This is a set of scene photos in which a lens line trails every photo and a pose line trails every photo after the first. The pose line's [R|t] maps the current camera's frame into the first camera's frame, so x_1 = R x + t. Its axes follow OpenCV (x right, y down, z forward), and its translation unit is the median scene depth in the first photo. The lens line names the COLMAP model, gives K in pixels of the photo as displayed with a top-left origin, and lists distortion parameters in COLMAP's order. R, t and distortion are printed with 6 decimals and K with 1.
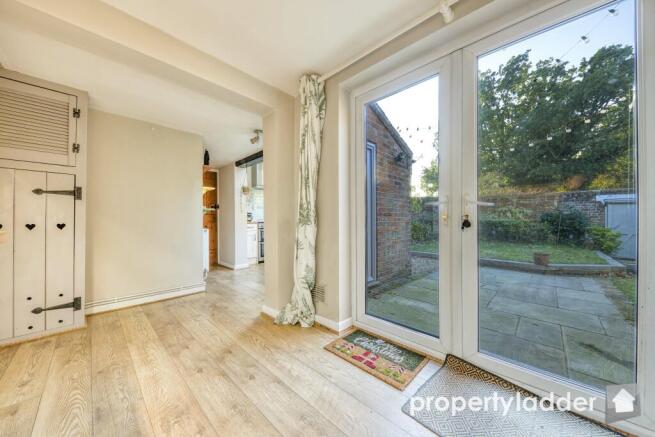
lens RADIAL K [[227.8, 0, 326.3], [0, 227.8, 223.6], [0, 0, 1]] dist [0.003194, -0.001555]
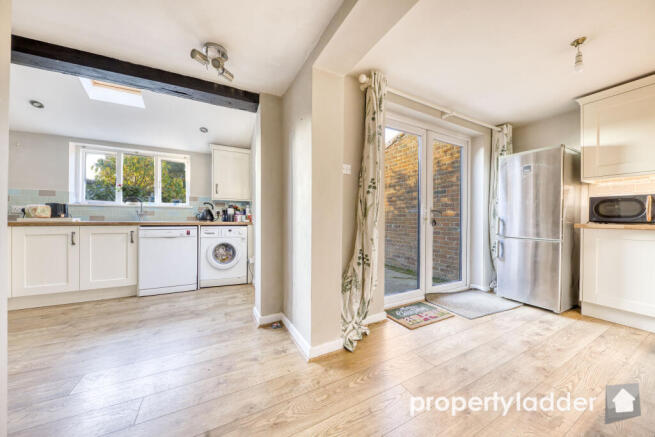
lens RADIAL K [[227.8, 0, 329.2], [0, 227.8, 219.1], [0, 0, 1]] dist [0.003194, -0.001555]
pose [[0.302358, 0.000044, 0.953194, -1.230548], [0.008862, 0.999957, -0.002858, -0.021618], [-0.953153, 0.009311, 0.302345, 1.022866]]
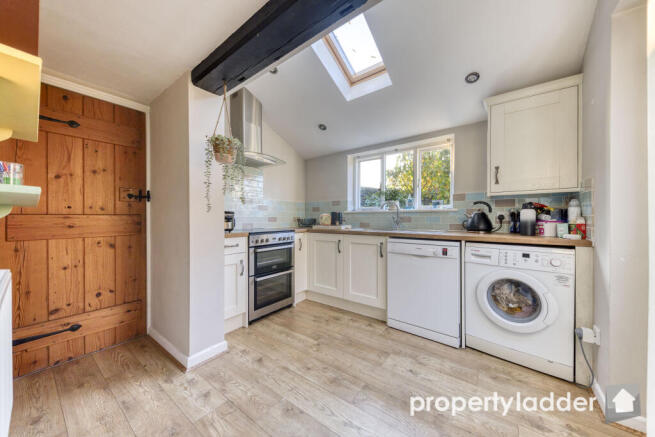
lens RADIAL K [[227.8, 0, 329.0], [0, 227.8, 219.7], [0, 0, 1]] dist [0.003194, -0.001555]
pose [[0.989625, -0.001380, 0.143671, -0.604152], [0.002723, 0.999954, -0.009150, -0.076452], [-0.143652, 0.009446, 0.989583, 1.575842]]
